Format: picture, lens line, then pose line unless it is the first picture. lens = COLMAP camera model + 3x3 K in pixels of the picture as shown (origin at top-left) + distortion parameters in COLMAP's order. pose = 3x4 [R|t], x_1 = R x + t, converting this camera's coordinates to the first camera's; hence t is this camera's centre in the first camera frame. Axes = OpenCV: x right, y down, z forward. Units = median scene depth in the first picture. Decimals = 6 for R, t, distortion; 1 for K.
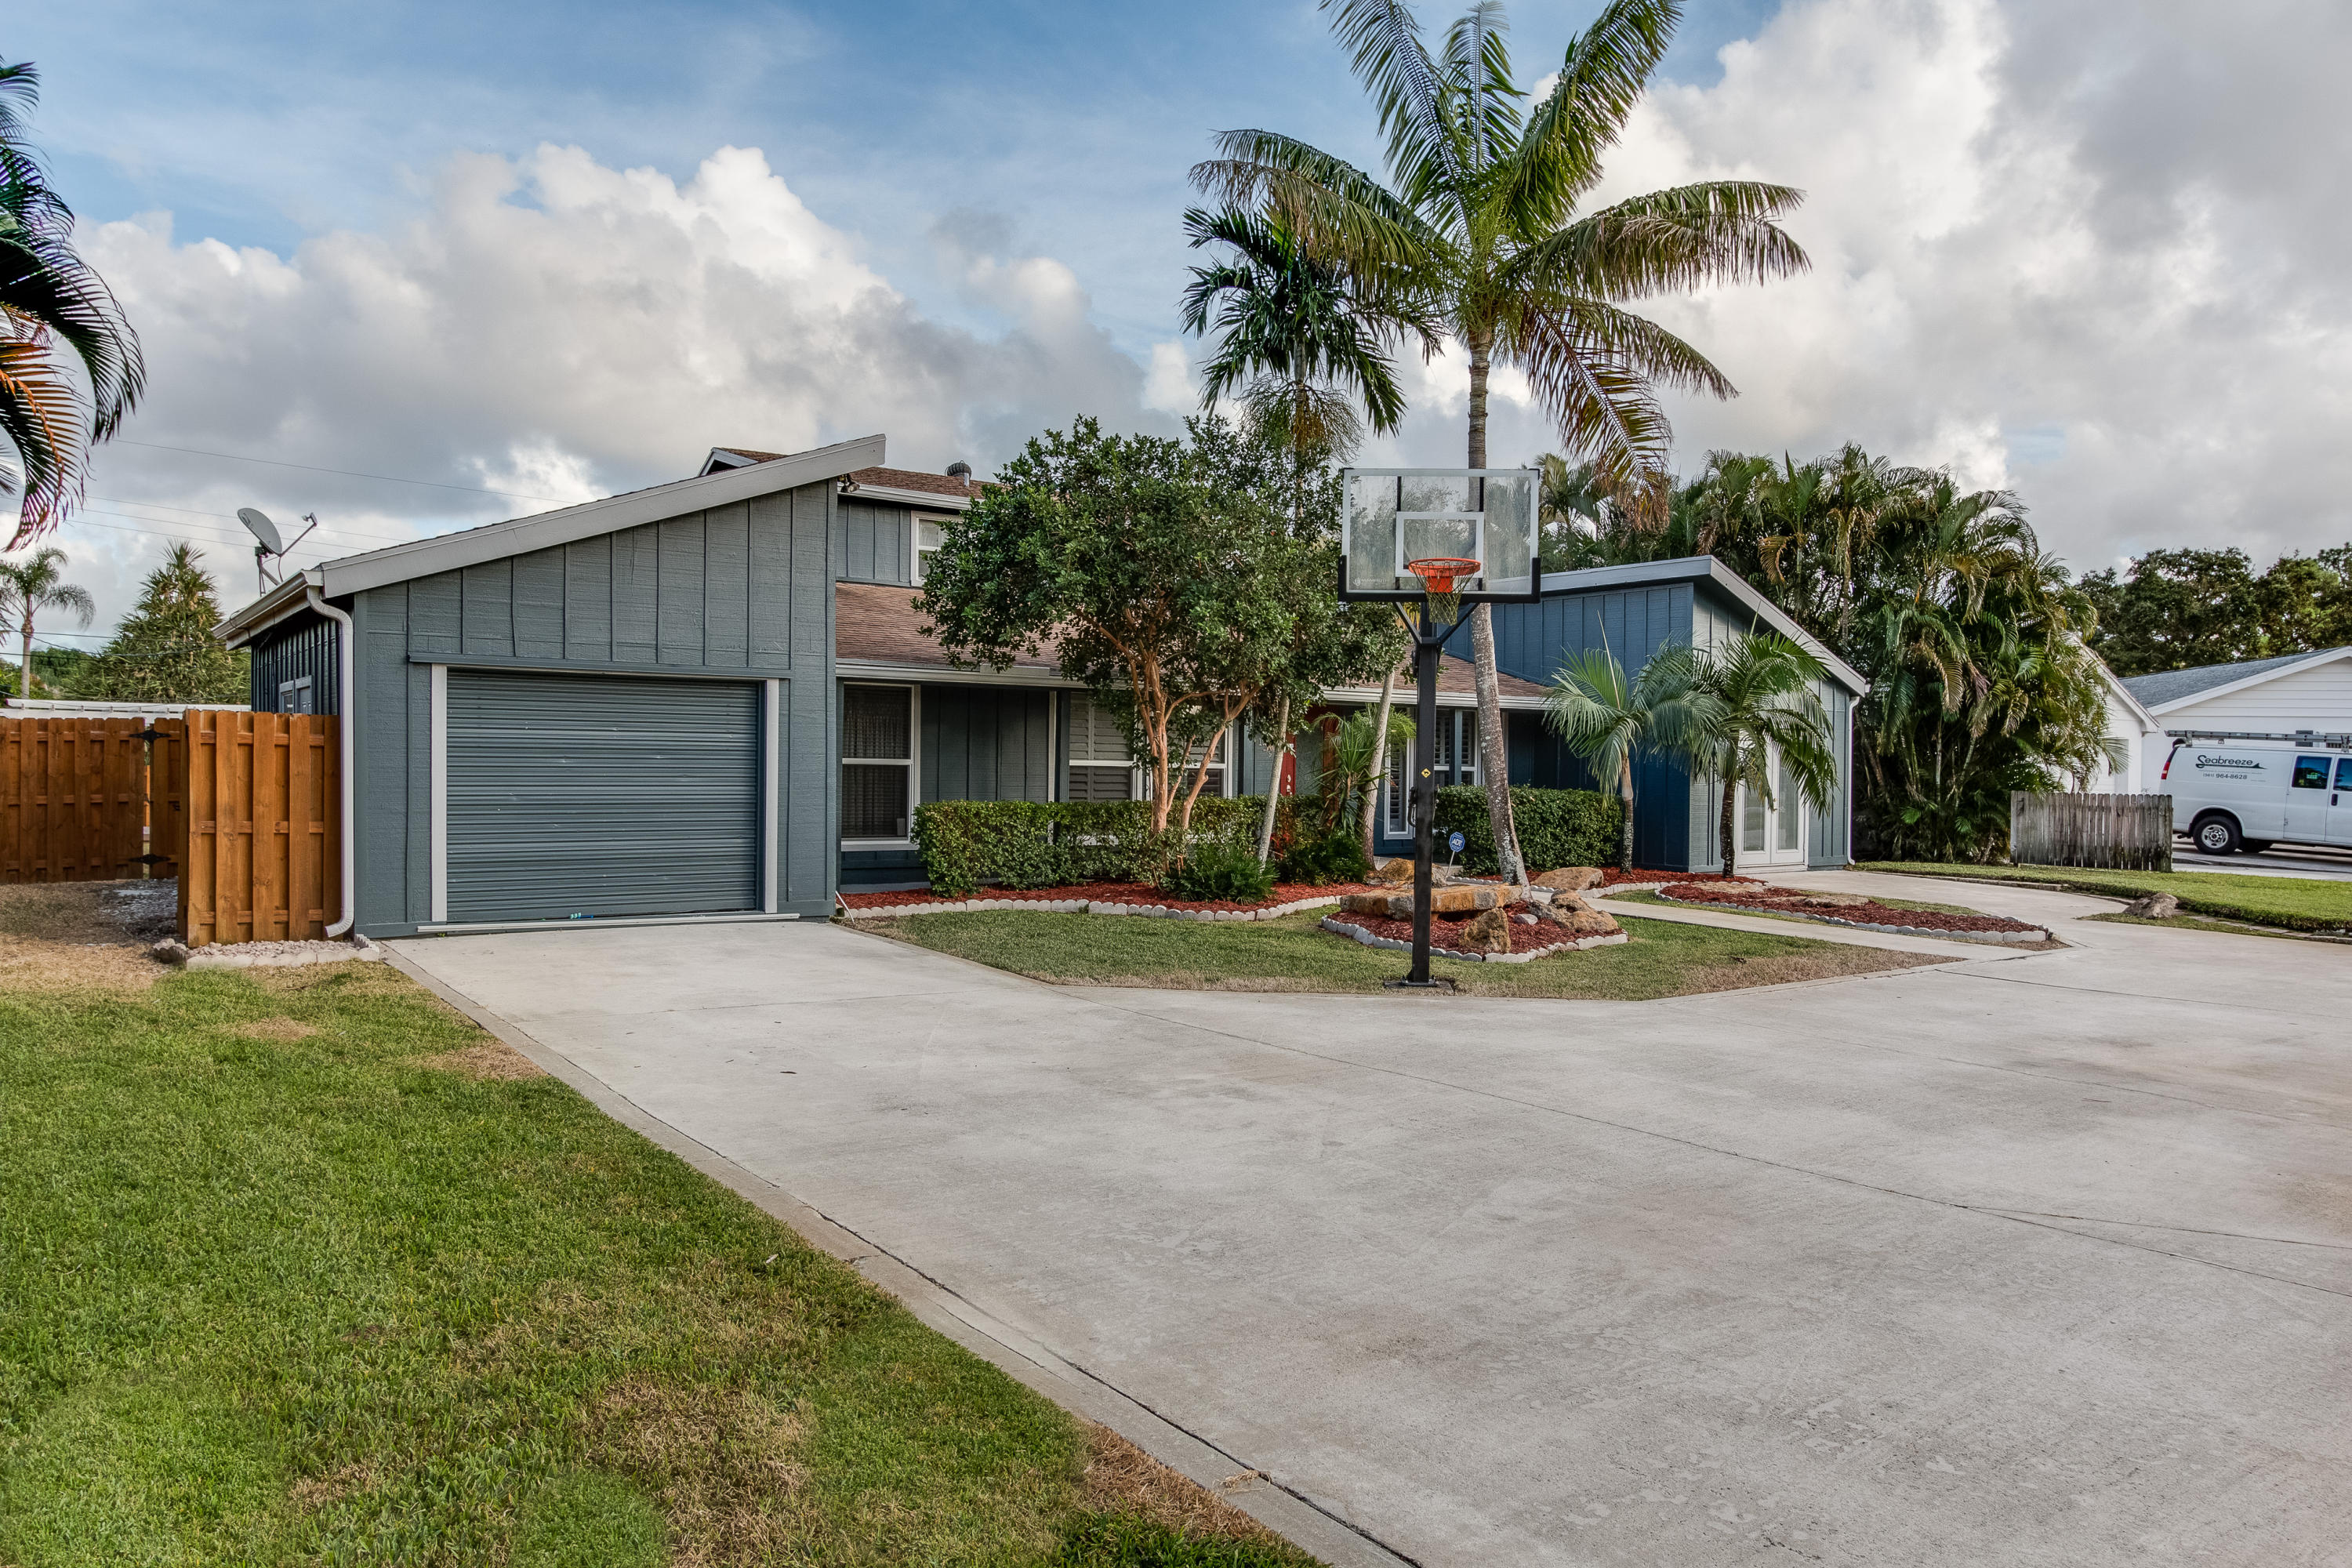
lens RADIAL K [[1563.3, 0, 1115.2], [0, 1563.3, 772.7], [0, 0, 1]] dist [0.002277, 0.000597]
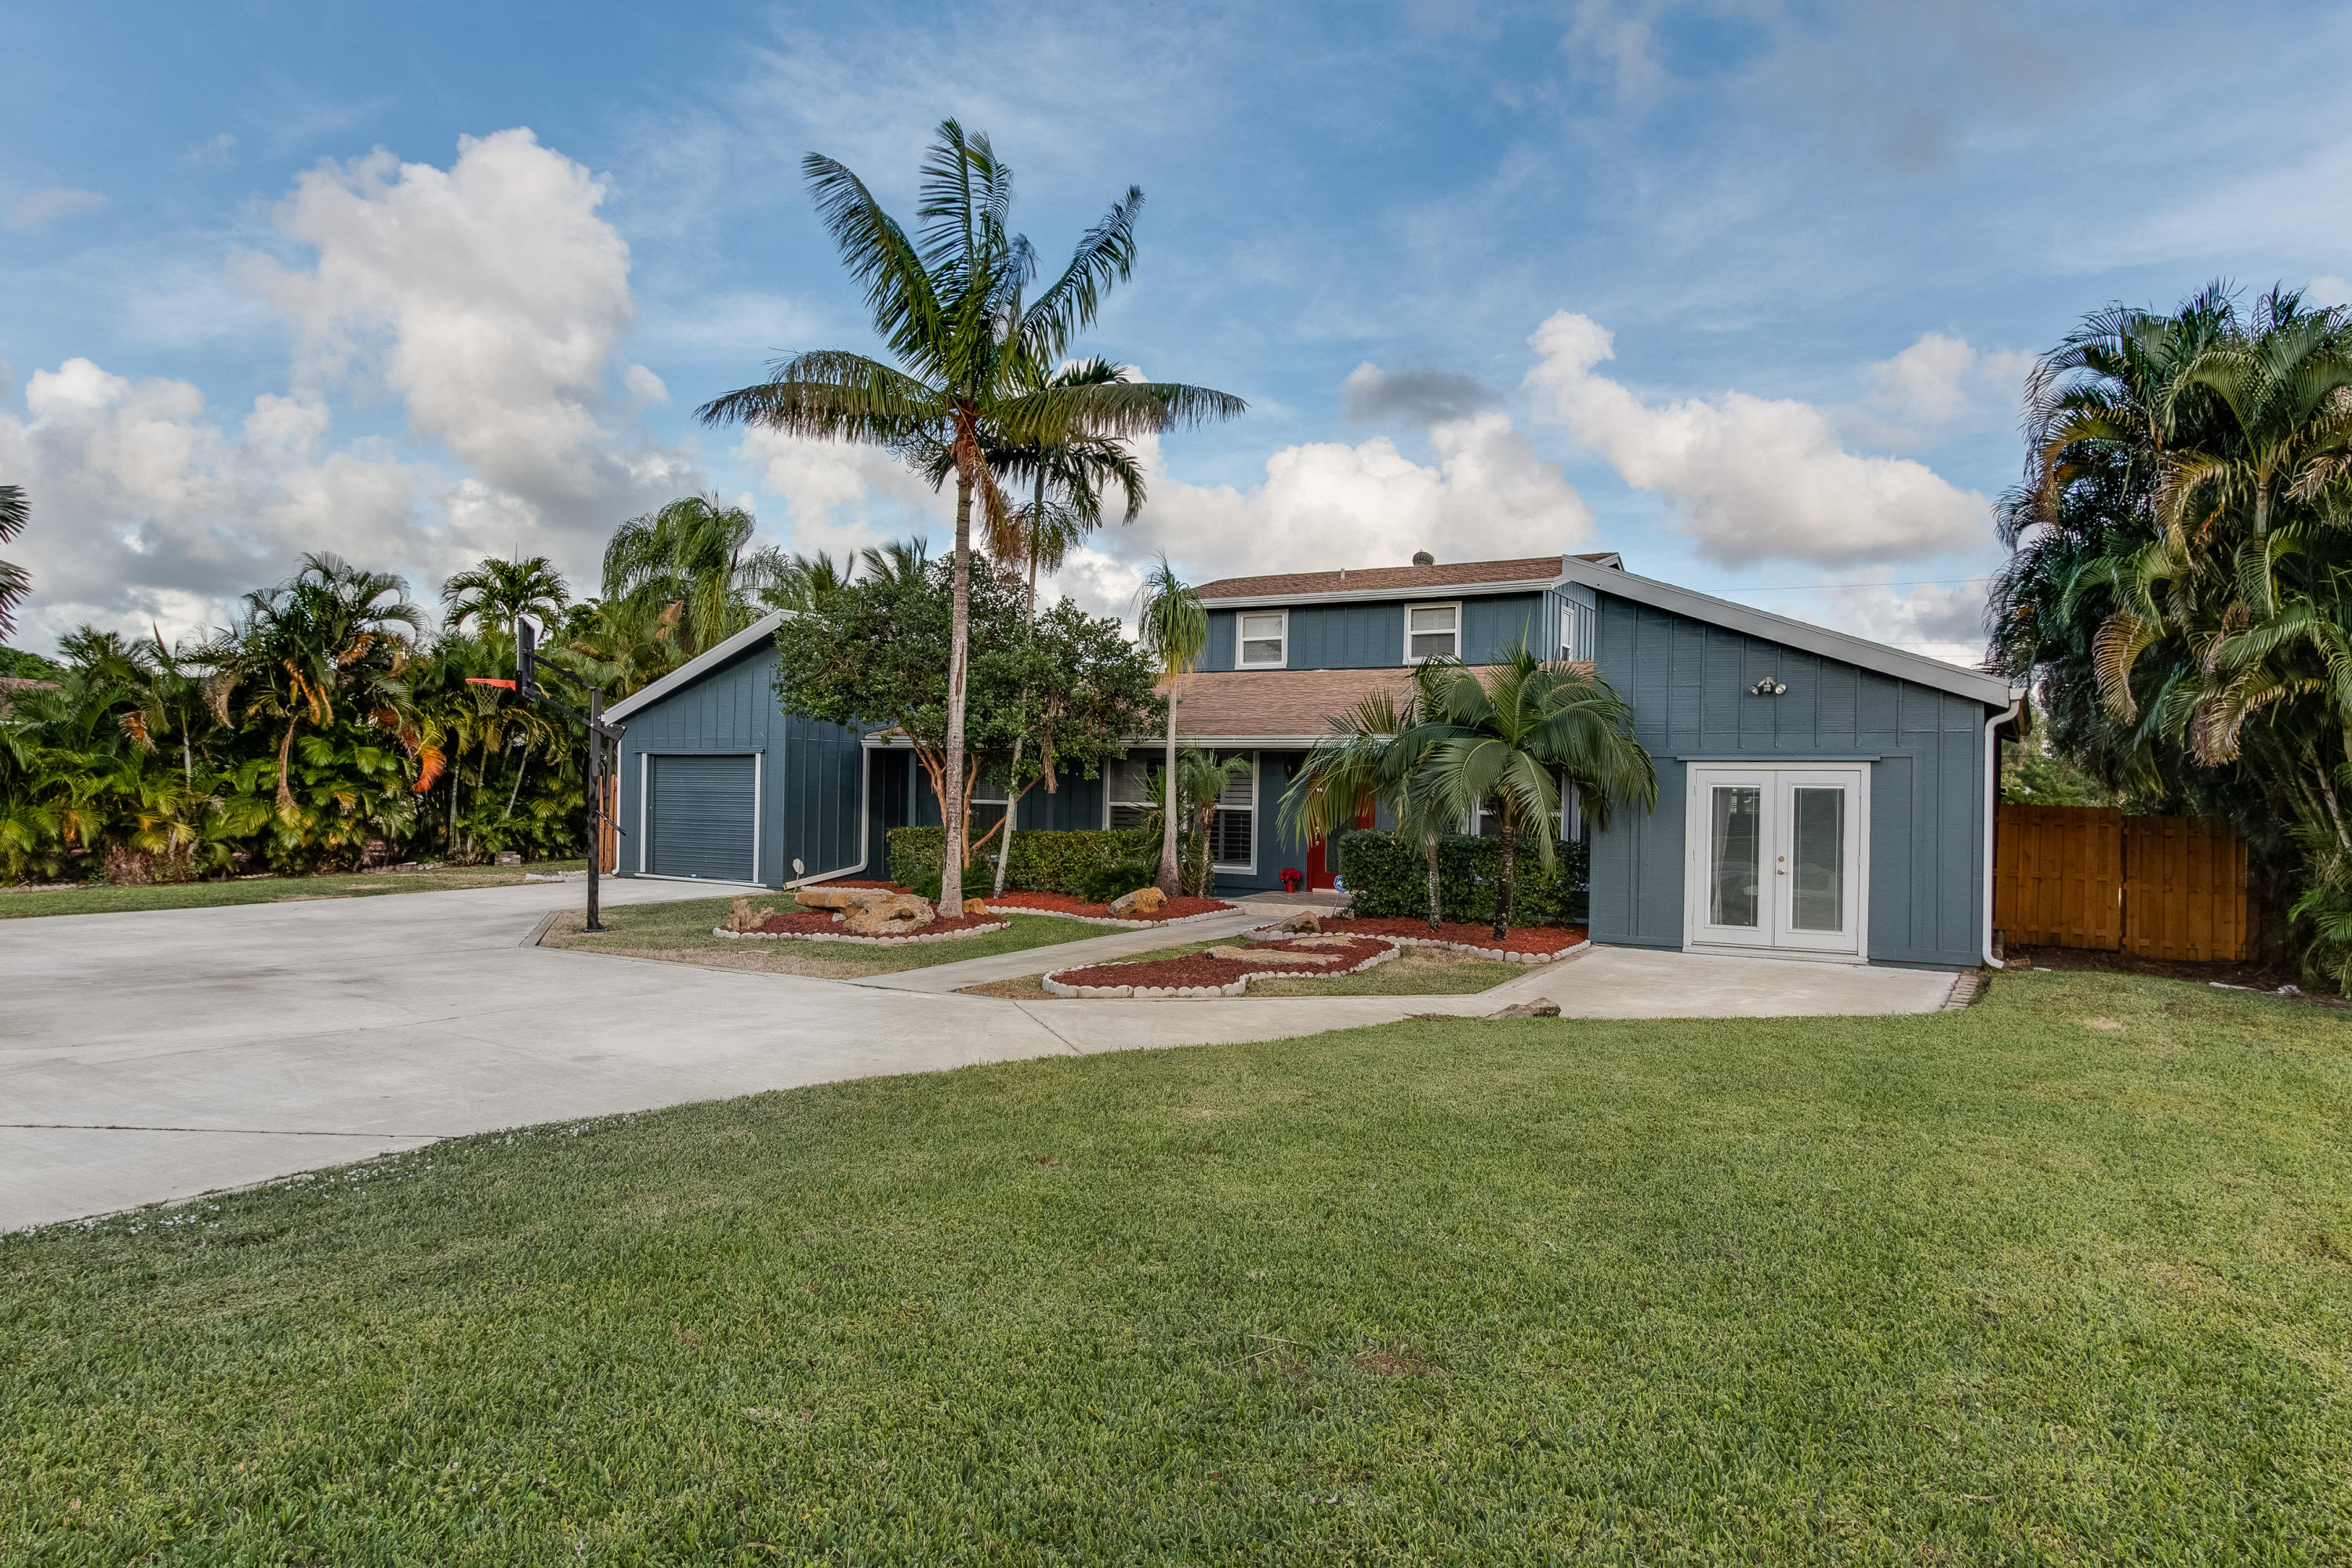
lens RADIAL K [[1415.5, 0, 1171.9], [0, 1415.5, 882.3], [0, 0, 1]] dist [-0.001727, -0.000486]
pose [[0.410580, 0.049390, -0.910486, 1.006340], [-0.018642, 0.998778, 0.045773, 0.004011], [0.911634, -0.001821, 0.410999, 0.528427]]
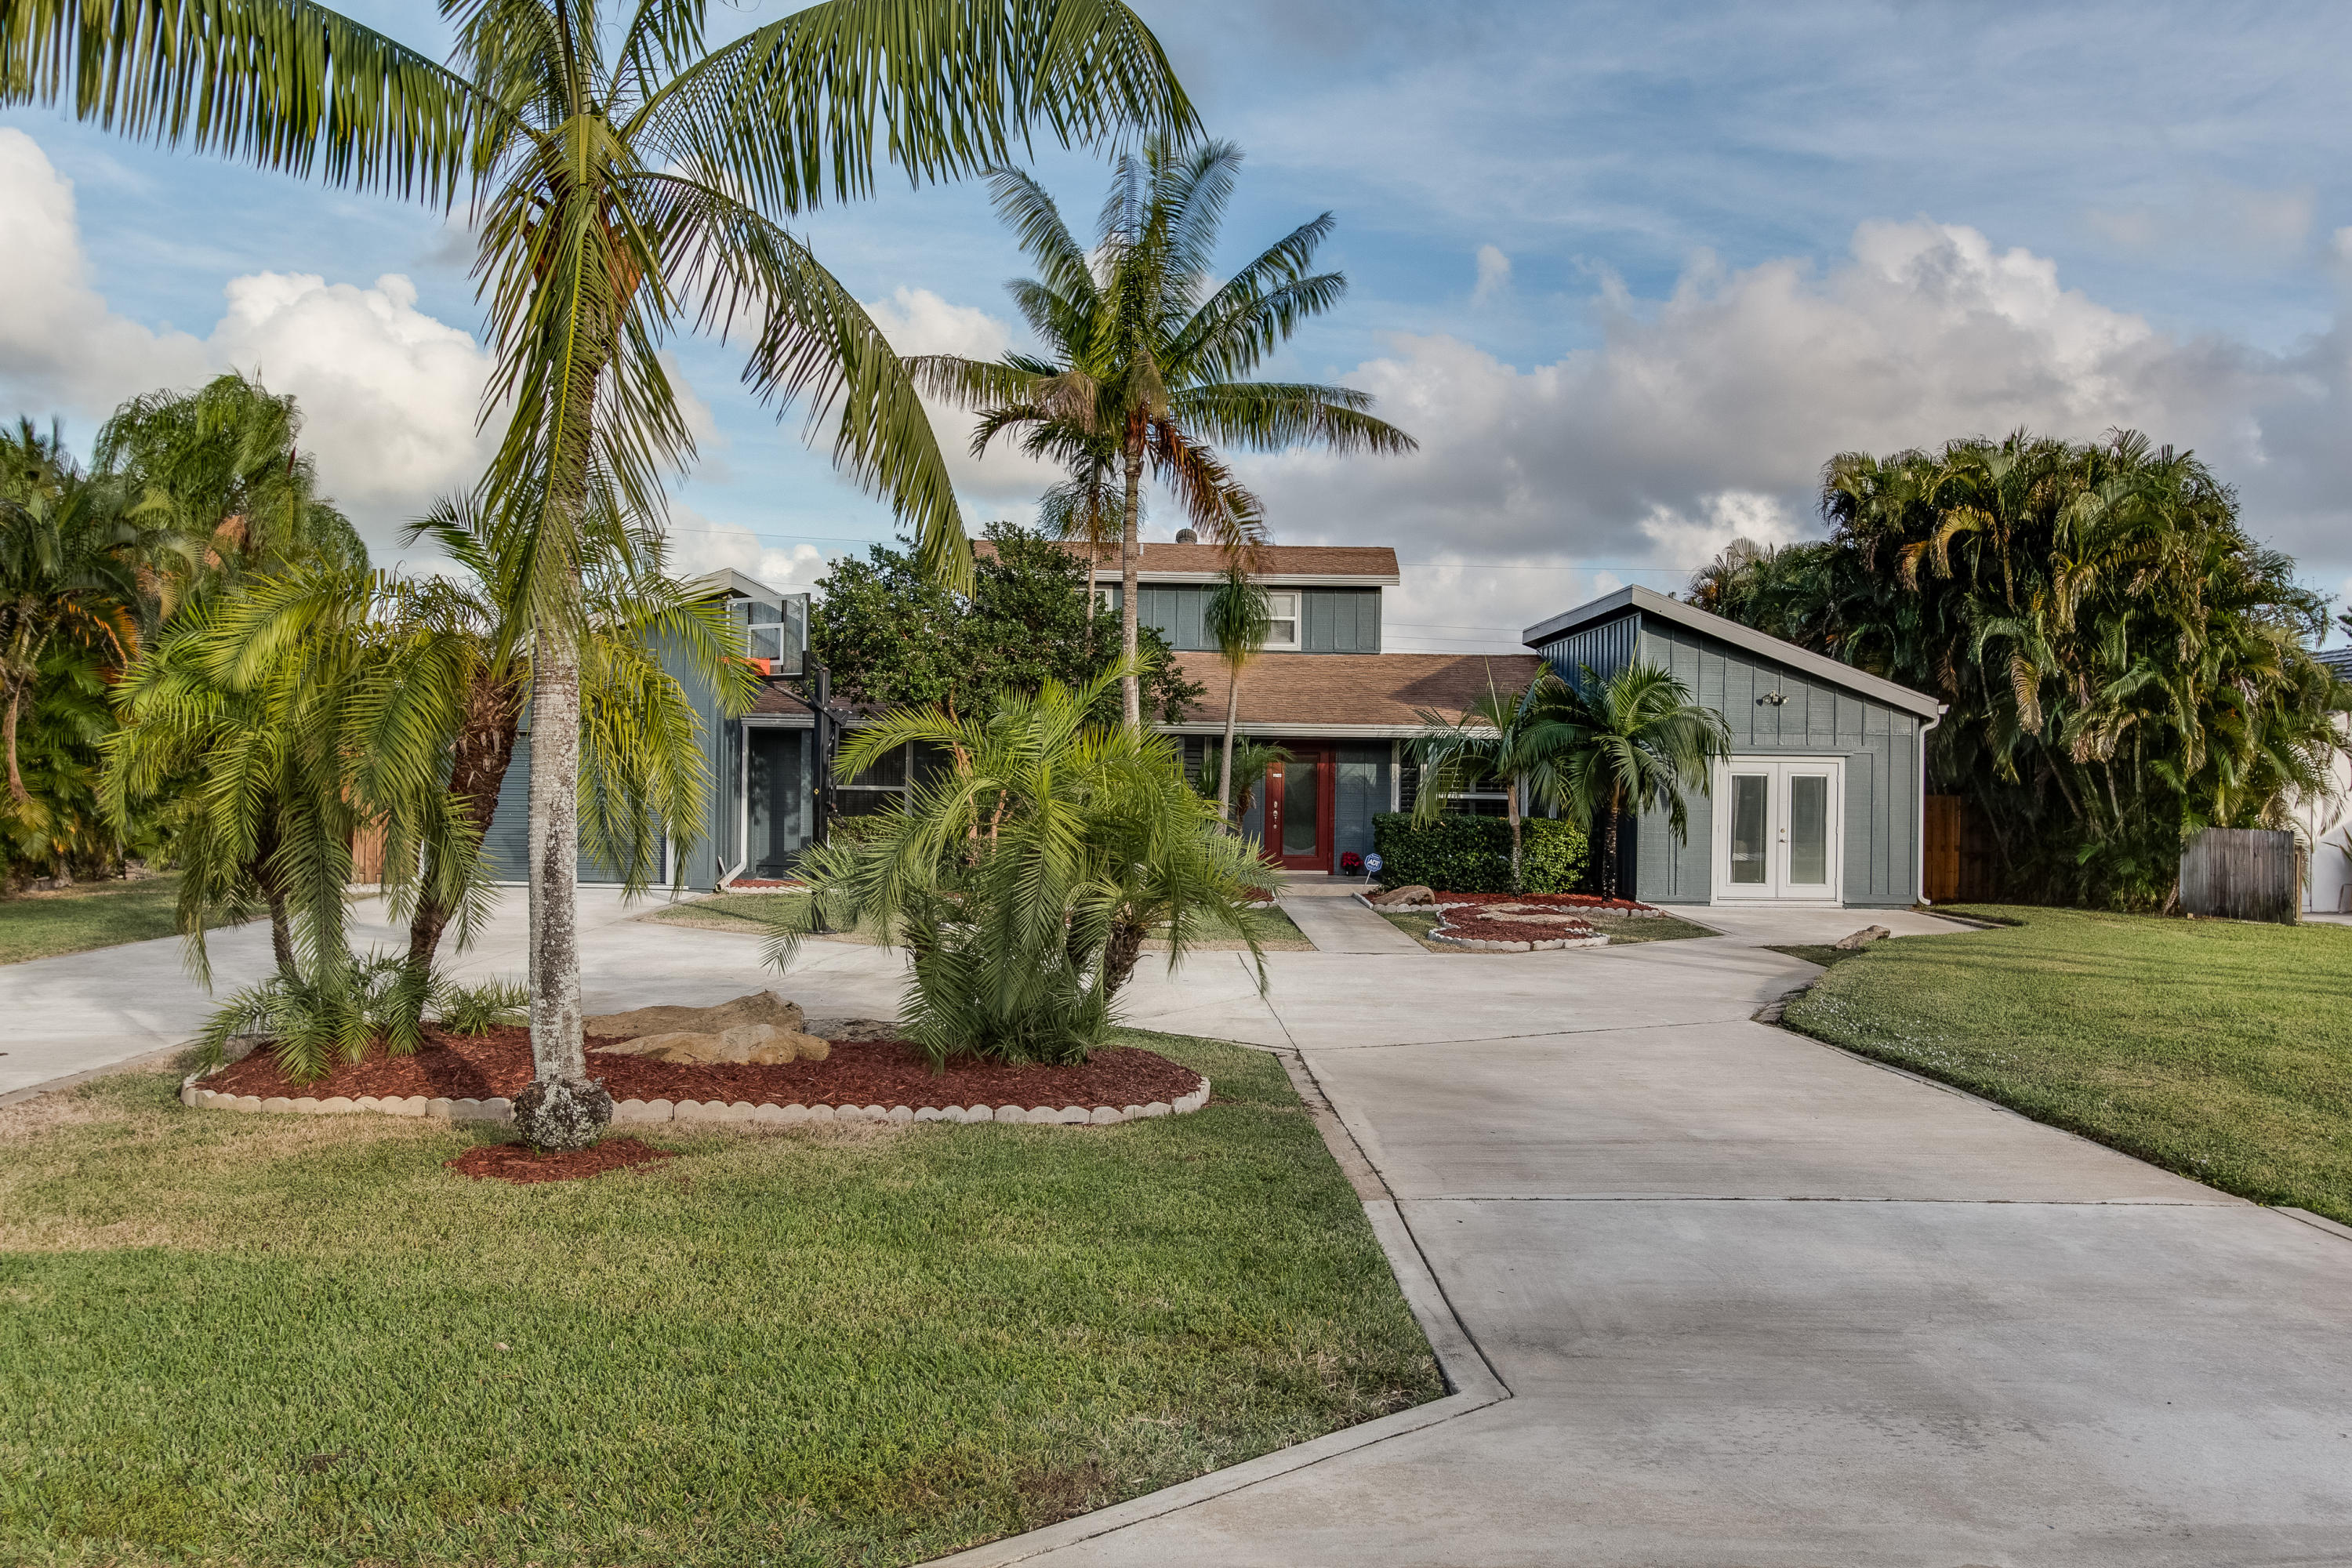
lens RADIAL K [[1959.3, 0, 1176.0], [0, 1959.3, 784.0], [0, 0, 1]] dist [-0.002508, -0.001876]
pose [[0.830496, -0.002622, -0.557018, 0.865091], [-0.007293, 0.999852, -0.015581, 0.011919], [0.556977, 0.017002, 0.830354, -0.205820]]
